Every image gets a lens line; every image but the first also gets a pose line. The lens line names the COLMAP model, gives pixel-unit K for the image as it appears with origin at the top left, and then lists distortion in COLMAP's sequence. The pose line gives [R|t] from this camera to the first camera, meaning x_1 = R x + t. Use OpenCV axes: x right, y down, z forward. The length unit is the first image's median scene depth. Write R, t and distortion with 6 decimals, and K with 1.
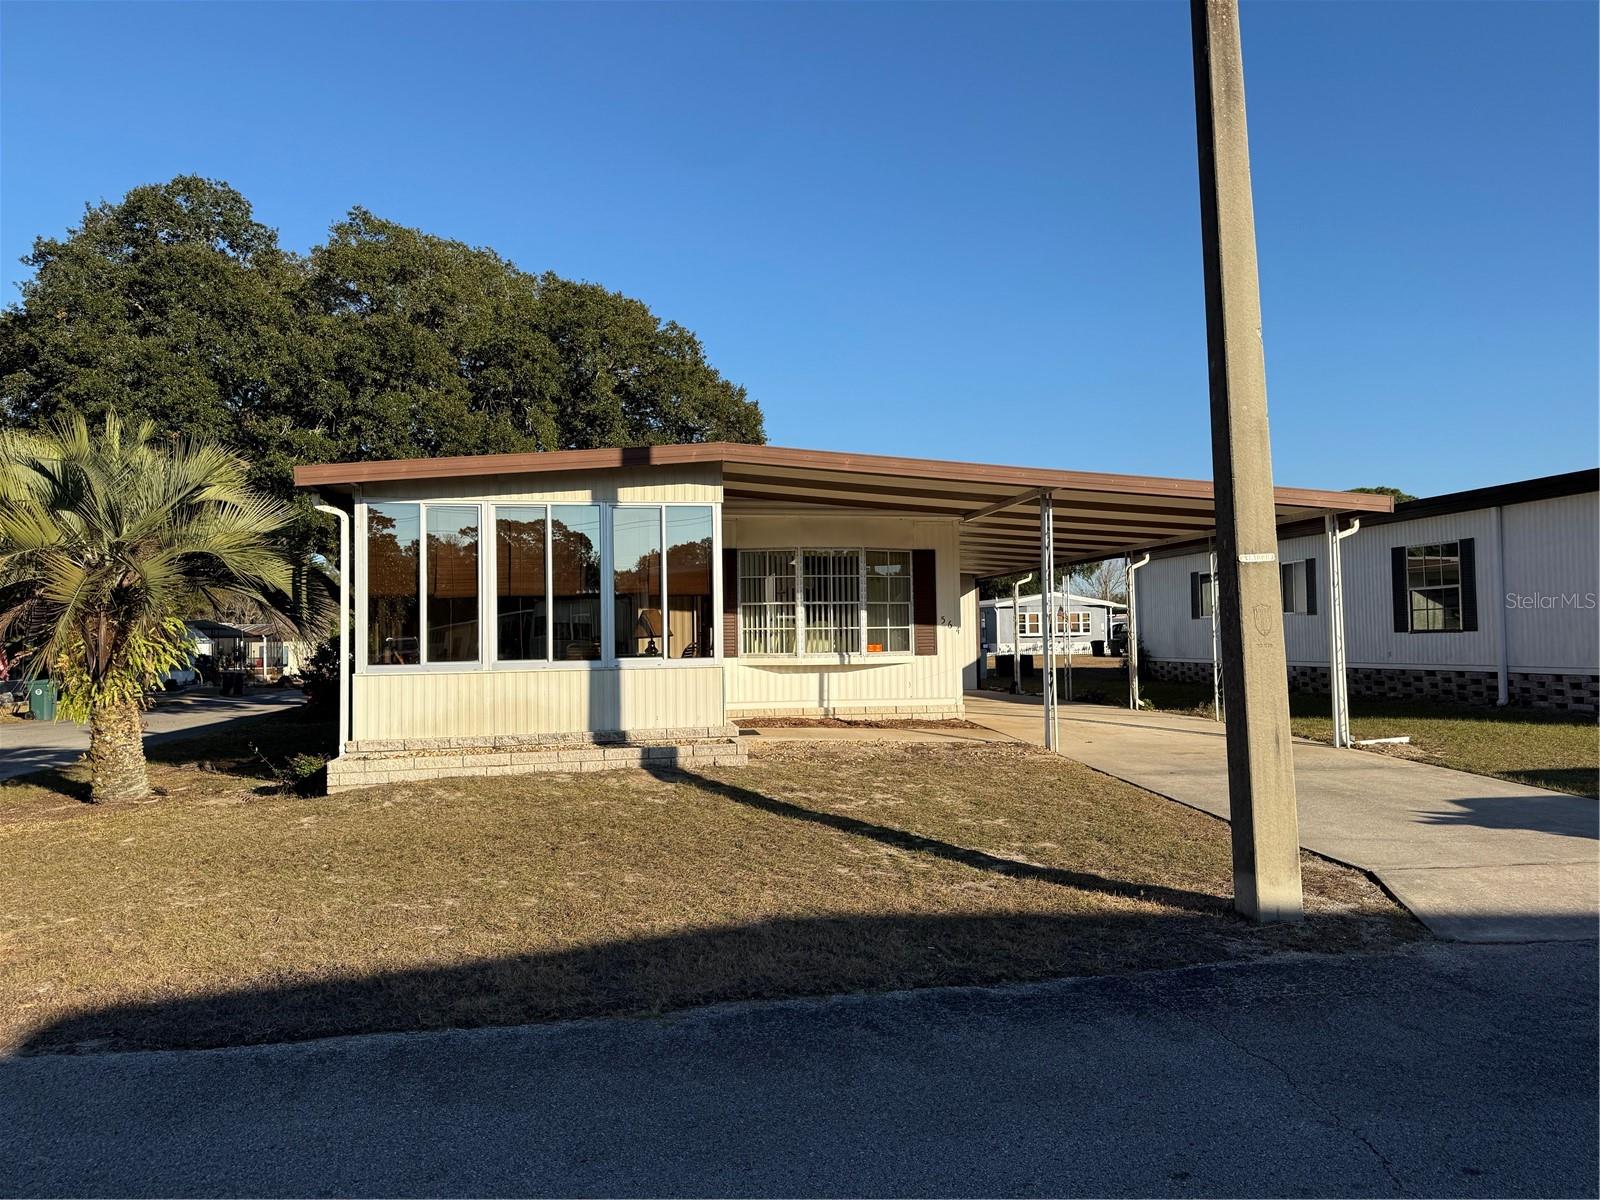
lens RADIAL K [[1137.8, 0, 795.5], [0, 1137.8, 601.1], [0, 0, 1]] dist [0.057617, -0.076999]
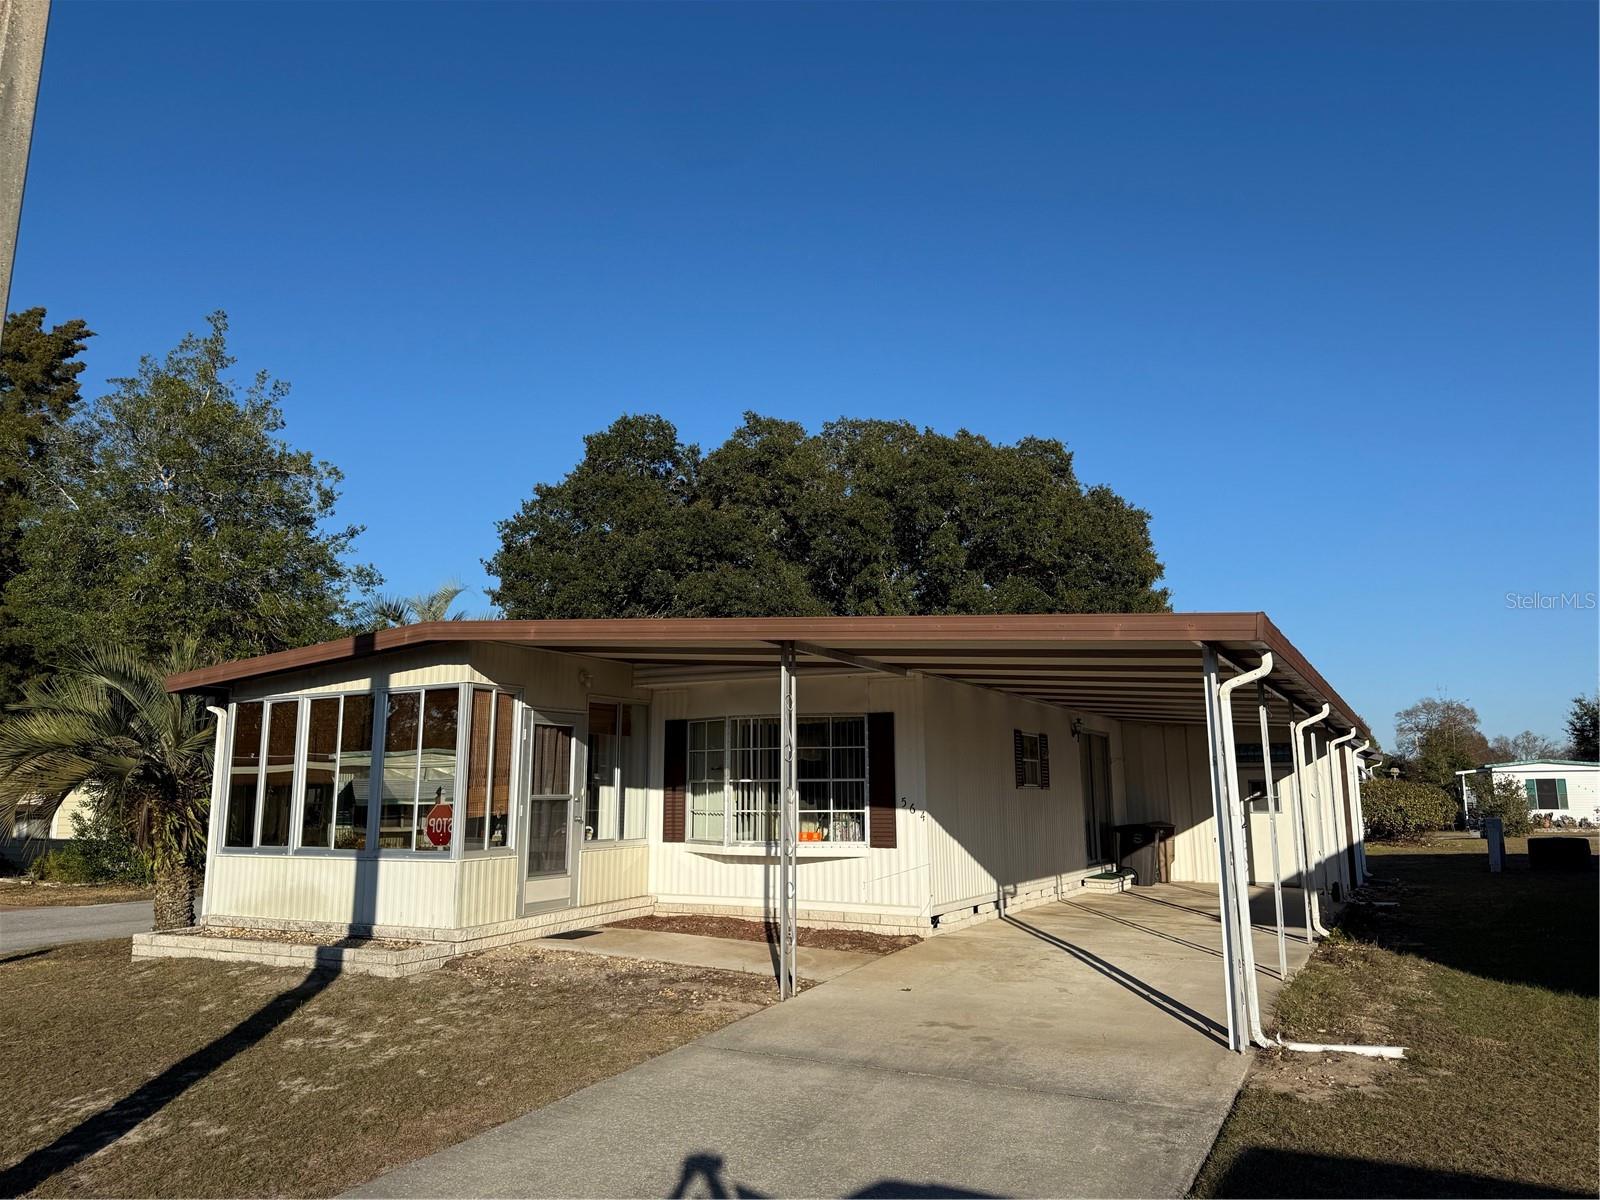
lens RADIAL K [[1119.2, 0, 792.8], [0, 1119.2, 598.3], [0, 0, 1]] dist [0.166715, -0.315860]
pose [[0.775170, -0.097152, -0.624238, 0.731089], [0.014544, 0.990587, -0.136108, -0.023248], [0.631585, 0.096428, 0.769287, 0.437884]]
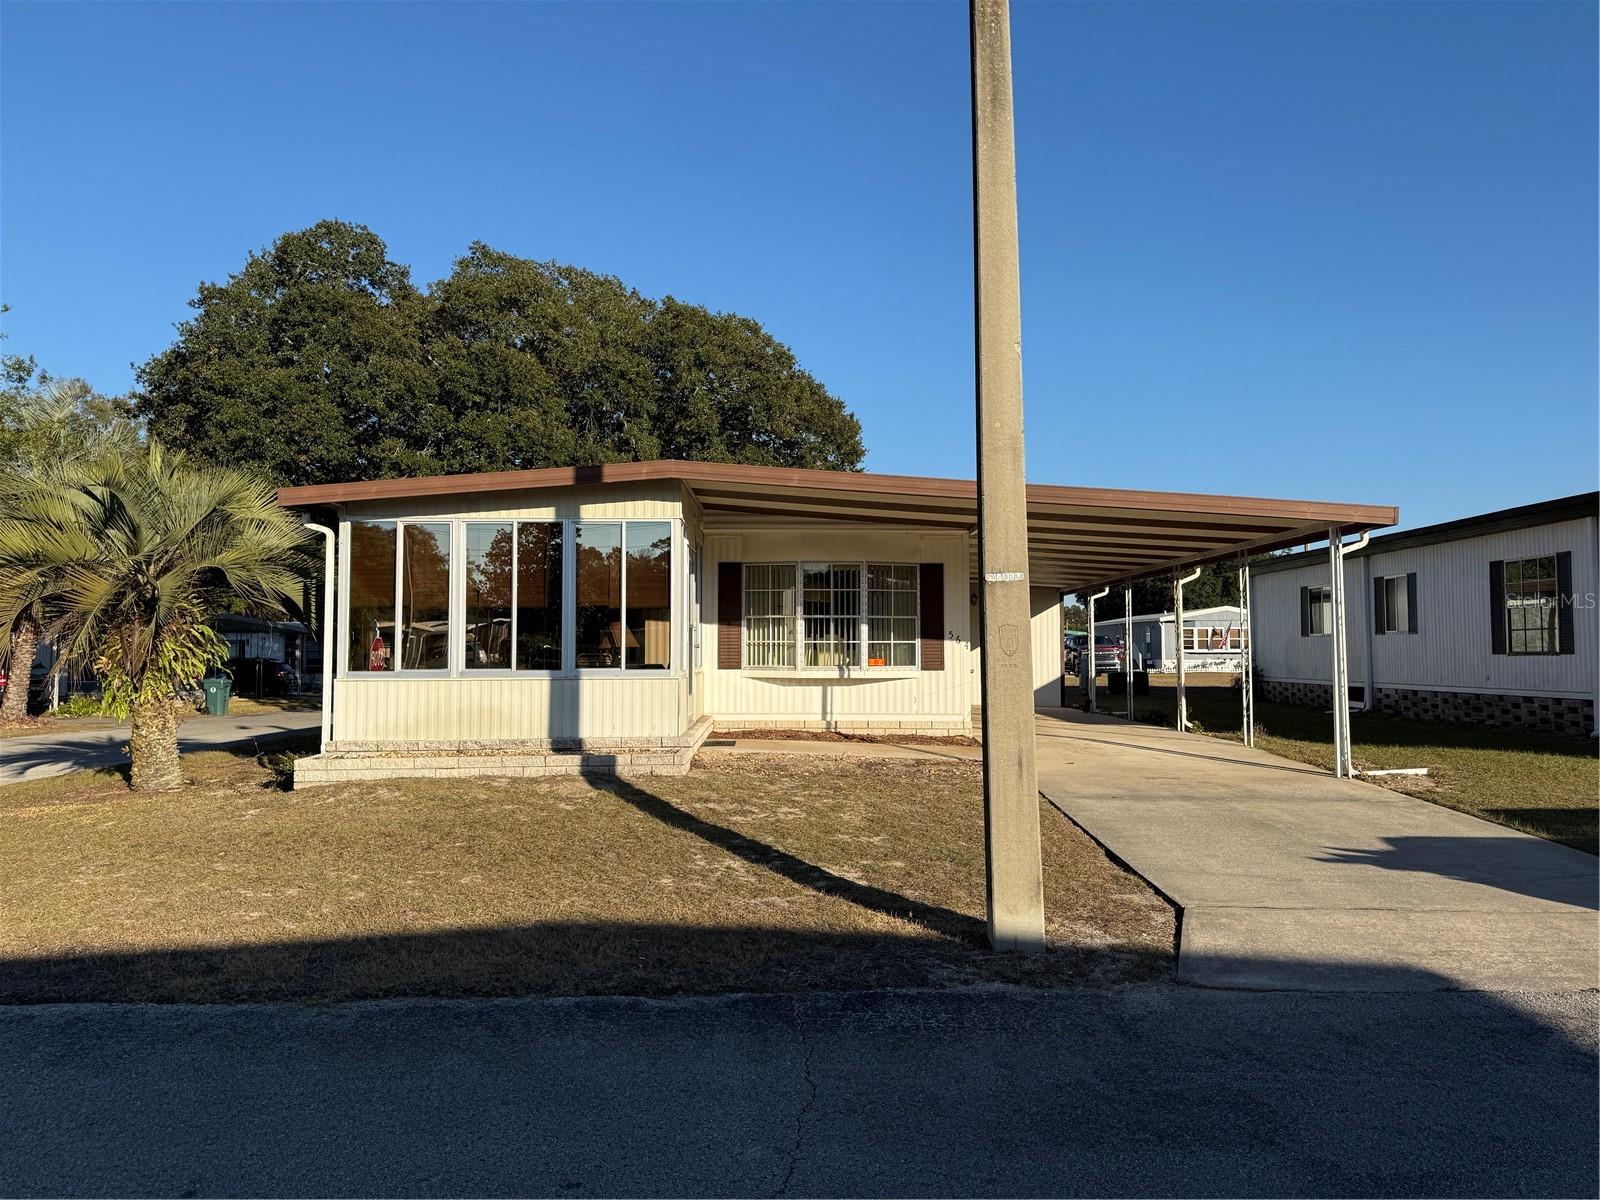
lens RADIAL K [[1137.8, 0, 795.5], [0, 1137.8, 601.1], [0, 0, 1]] dist [0.057617, -0.076999]
pose [[0.985115, 0.006532, -0.171775, 0.213525], [-0.008171, 0.999928, -0.008840, -0.003788], [0.171705, 0.010112, 0.985097, 0.006867]]
